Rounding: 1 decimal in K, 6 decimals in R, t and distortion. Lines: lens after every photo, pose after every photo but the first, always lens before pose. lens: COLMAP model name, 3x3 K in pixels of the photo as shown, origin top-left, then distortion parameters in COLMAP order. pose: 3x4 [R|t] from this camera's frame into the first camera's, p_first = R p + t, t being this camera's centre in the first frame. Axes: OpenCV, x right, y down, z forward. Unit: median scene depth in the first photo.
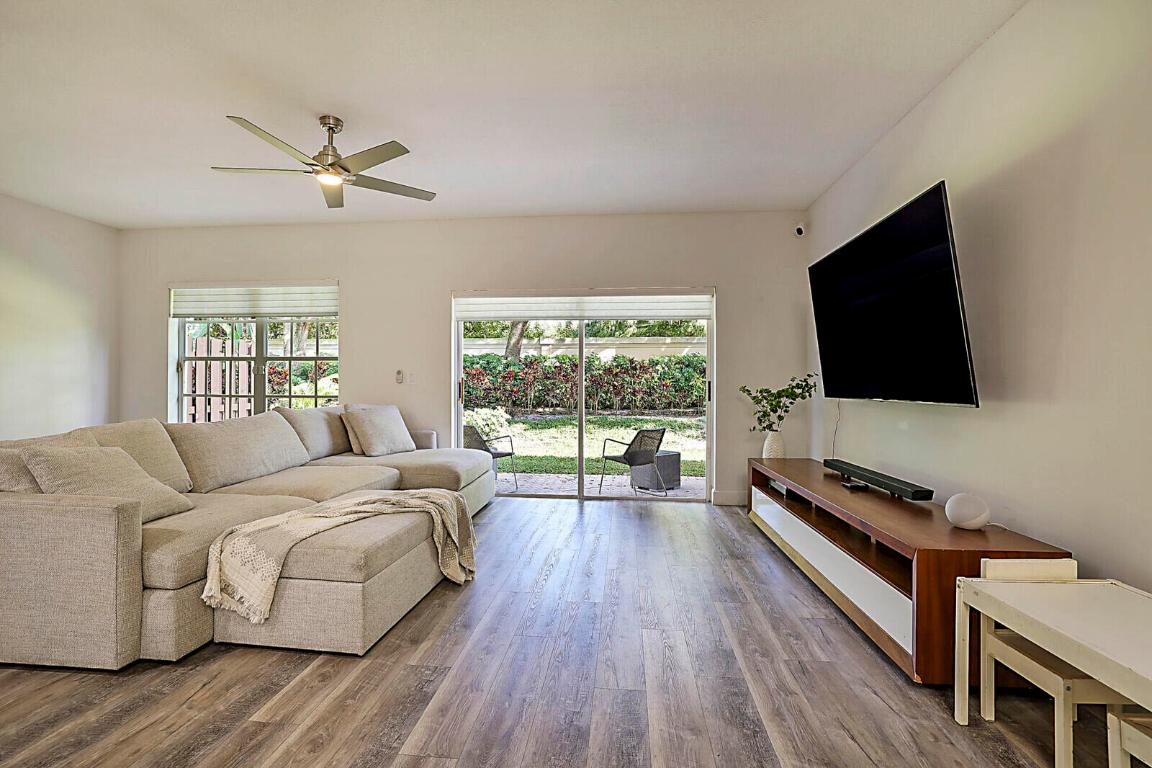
lens RADIAL K [[527.7, 0, 576.0], [0, 527.7, 384.0], [0, 0, 1]] dist [-0.014919, 0.000016]
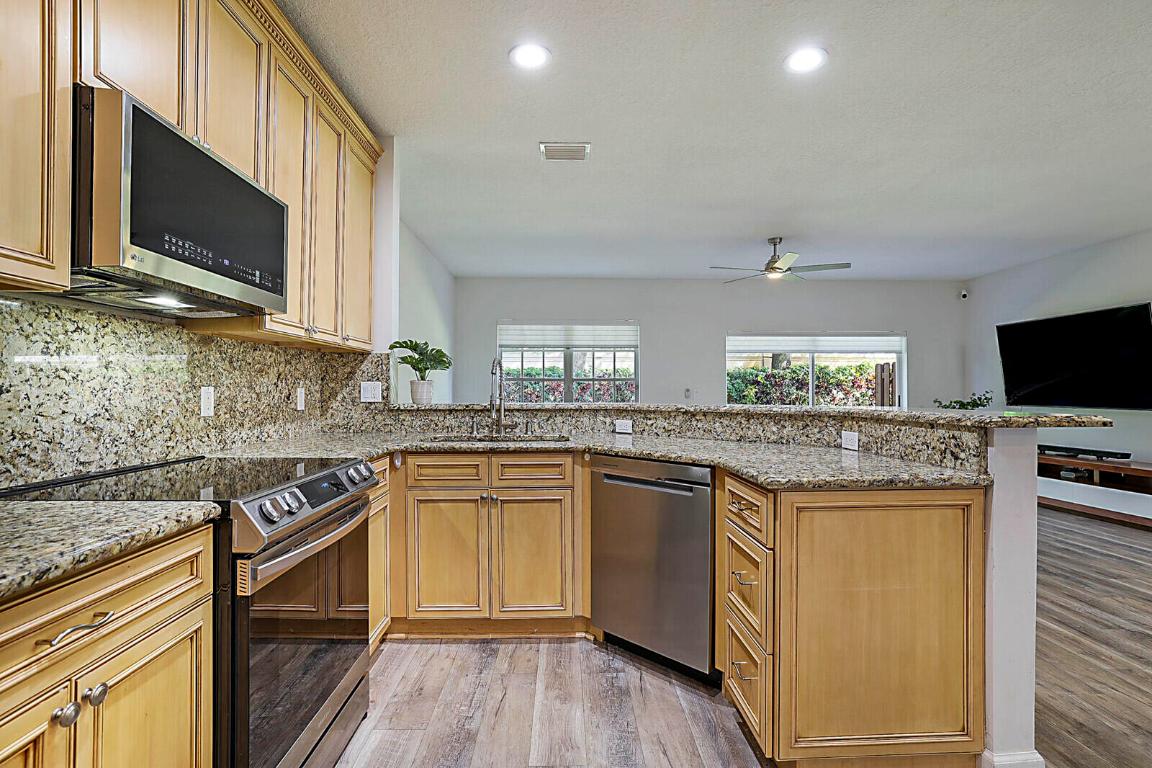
lens RADIAL K [[546.2, 0, 576.1], [0, 546.2, 387.5], [0, 0, 1]] dist [-0.035131, 0.019676]
pose [[0.992073, -0.003955, 0.125597, -0.904907], [0.004938, 0.999960, -0.007513, -0.021745], [-0.125563, 0.008074, 0.992053, -0.416610]]
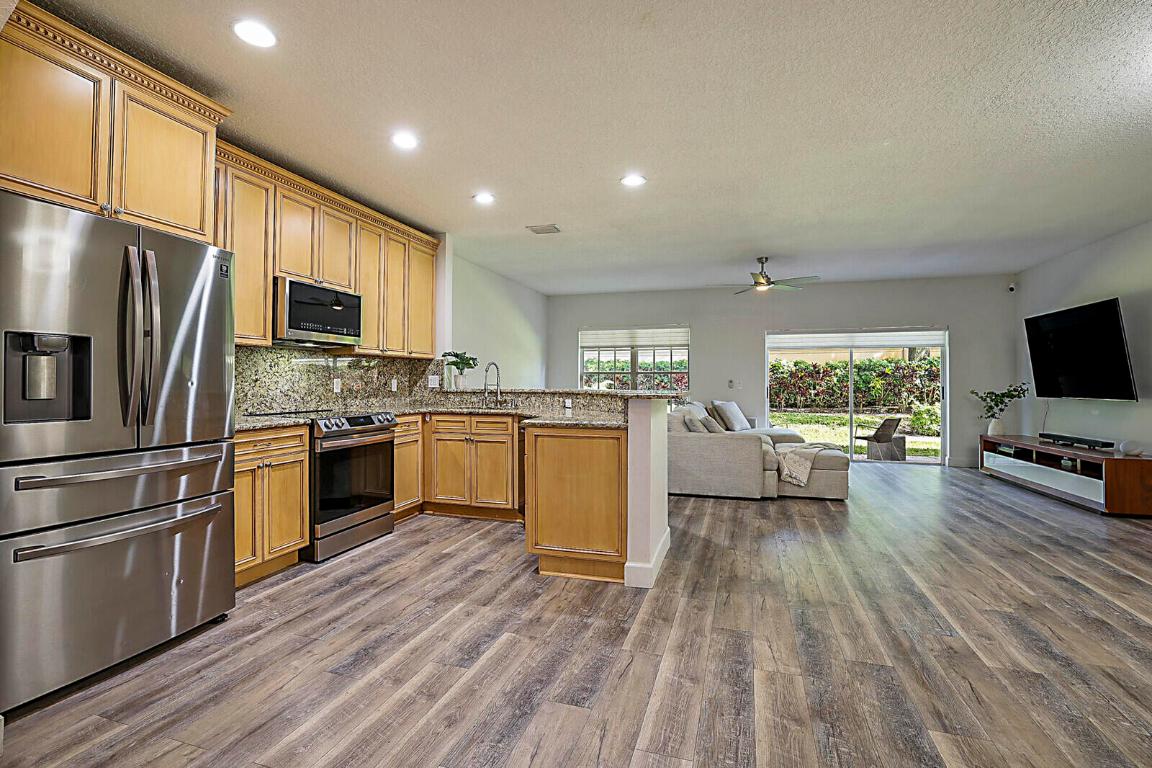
lens RADIAL K [[529.3, 0, 572.7], [0, 529.3, 380.2], [0, 0, 1]] dist [-0.027124, 0.000471]
pose [[0.976886, -0.003422, -0.213732, -0.520792], [0.001953, 0.999973, -0.007081, -0.016708], [0.213750, 0.006500, 0.976867, -0.781792]]
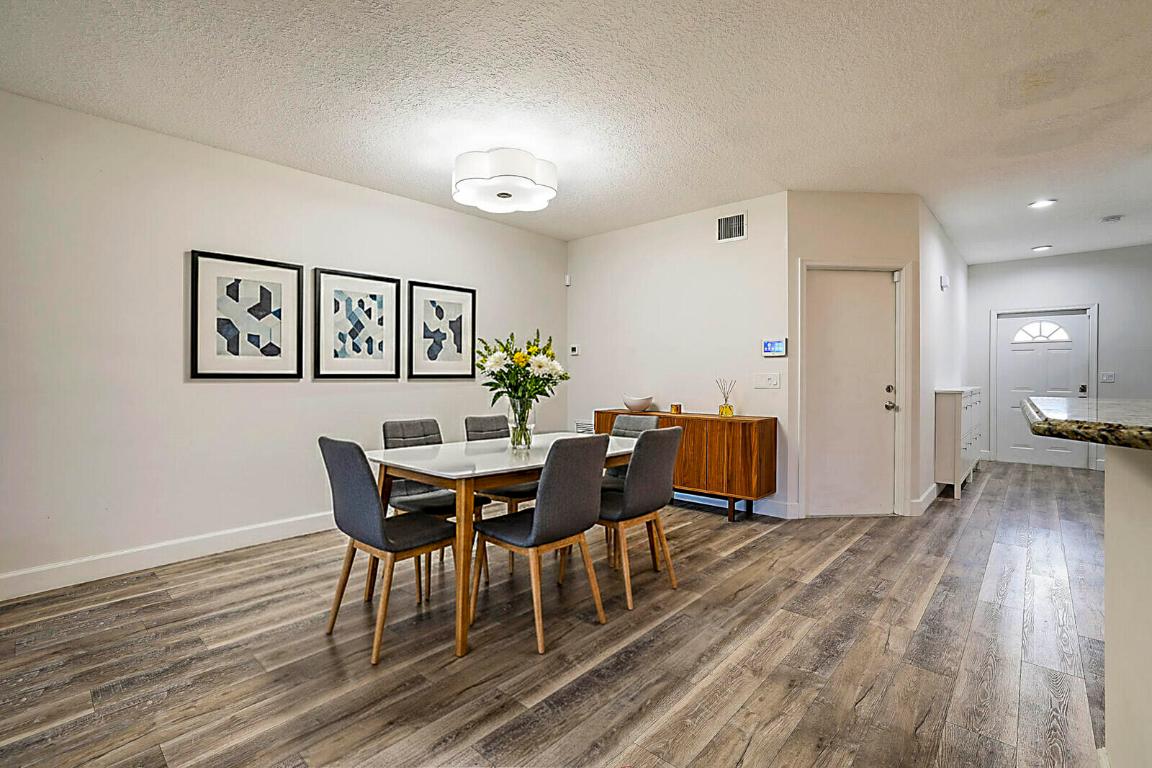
lens RADIAL K [[527.7, 0, 576.0], [0, 527.7, 384.0], [0, 0, 1]] dist [-0.014919, 0.000016]
pose [[-0.811682, -0.007126, 0.584056, -0.490582], [0.002665, 0.999870, 0.015903, -0.016946], [-0.584093, 0.014465, -0.811558, 0.358220]]
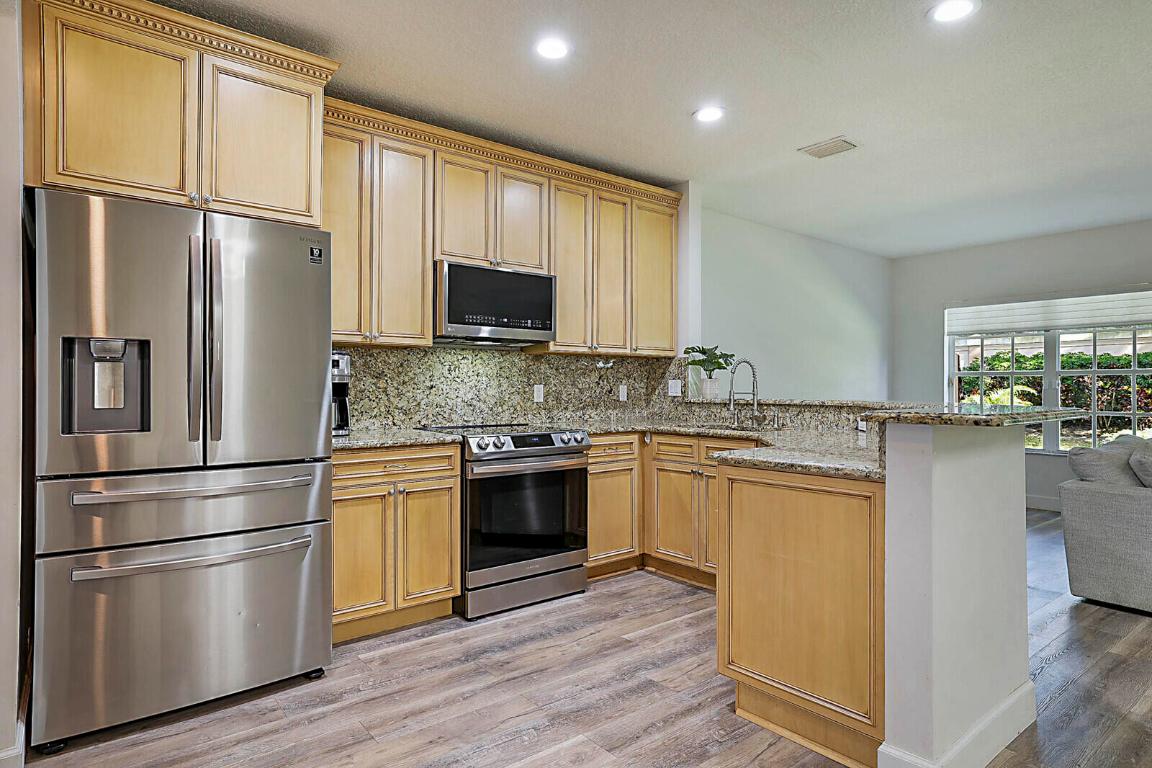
lens RADIAL K [[646.2, 0, 571.9], [0, 646.2, 386.1], [0, 0, 1]] dist [-0.016562, 0.000923]
pose [[0.695251, -0.005816, -0.718743, -0.436998], [0.000863, 0.999973, -0.007256, -0.018330], [0.718766, 0.004425, 0.695238, -0.545337]]
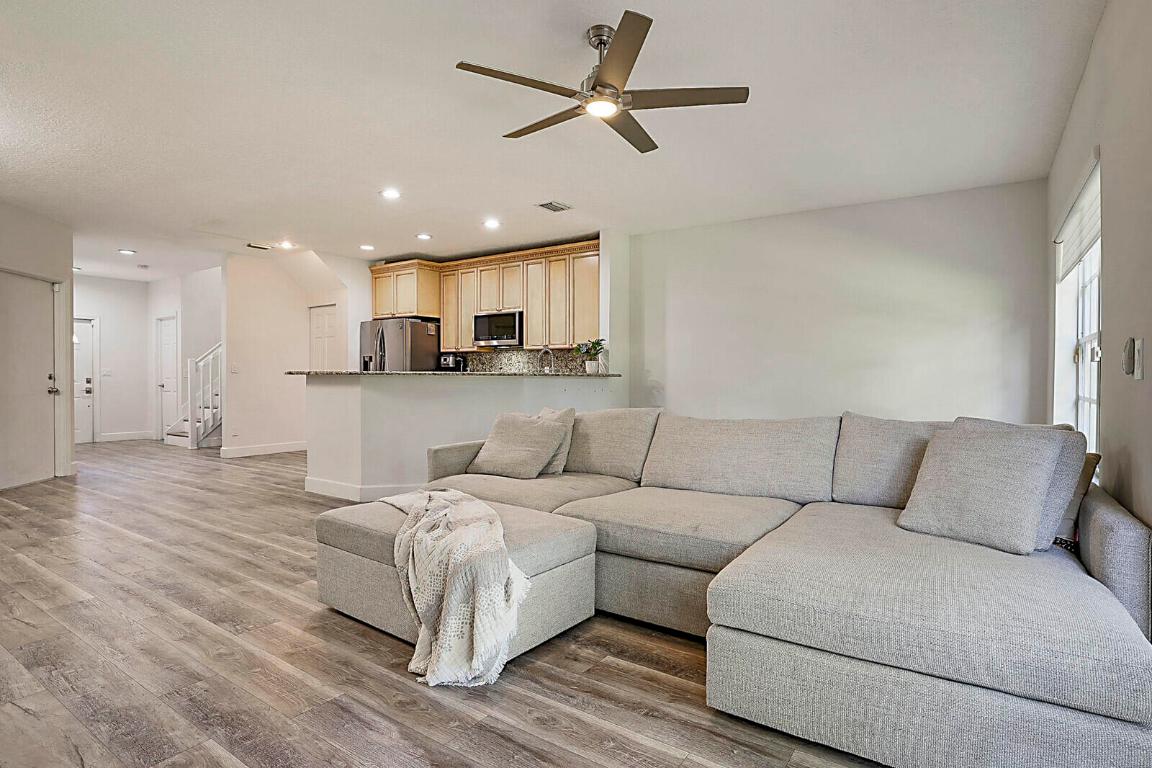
lens RADIAL K [[585.7, 0, 595.5], [0, 585.7, 382.6], [0, 0, 1]] dist [-0.000875, 0.000139]
pose [[-0.476346, 0.003416, -0.879251, 0.206695], [-0.006899, 0.999947, 0.007622, 0.003718], [0.879231, 0.009697, -0.476298, 0.985868]]
